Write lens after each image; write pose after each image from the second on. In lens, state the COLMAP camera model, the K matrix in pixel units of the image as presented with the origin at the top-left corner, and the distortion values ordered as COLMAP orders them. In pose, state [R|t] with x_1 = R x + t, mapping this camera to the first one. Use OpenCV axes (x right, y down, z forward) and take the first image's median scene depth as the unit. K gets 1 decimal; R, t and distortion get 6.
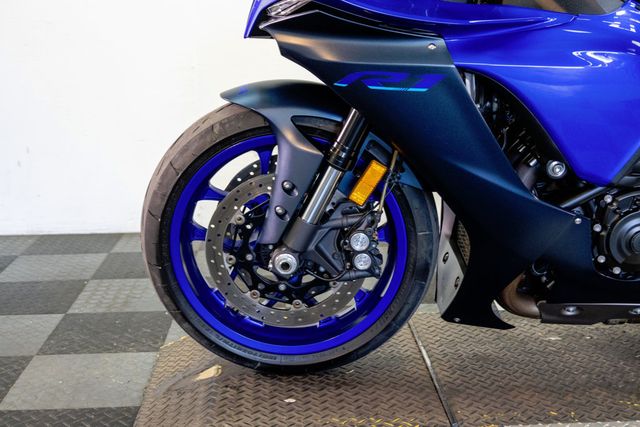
lens RADIAL K [[924.7, 0, 319.7], [0, 924.7, 214.3], [0, 0, 1]] dist [0.002754, 0.000000]
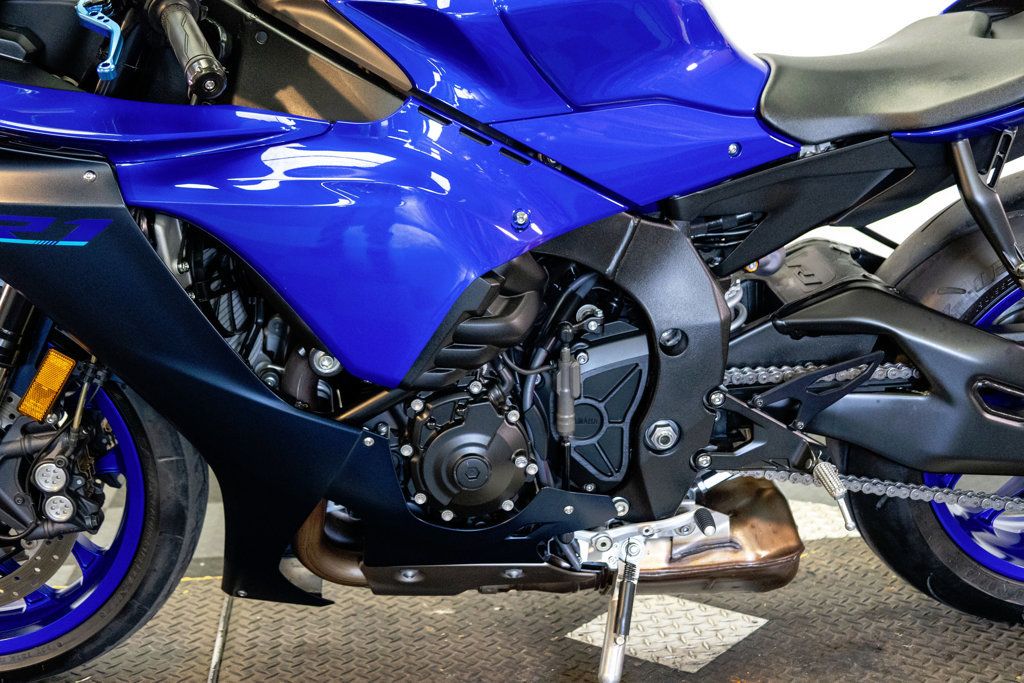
lens RADIAL K [[1479.5, 0, 519.8], [0, 1479.5, 339.1], [0, 0, 1]] dist [0.002754, 0.000000]
pose [[0.996767, -0.014697, 0.078993, 0.278462], [0.016514, 0.999613, -0.022400, -0.035490], [-0.078633, 0.023632, 0.996623, -0.024083]]
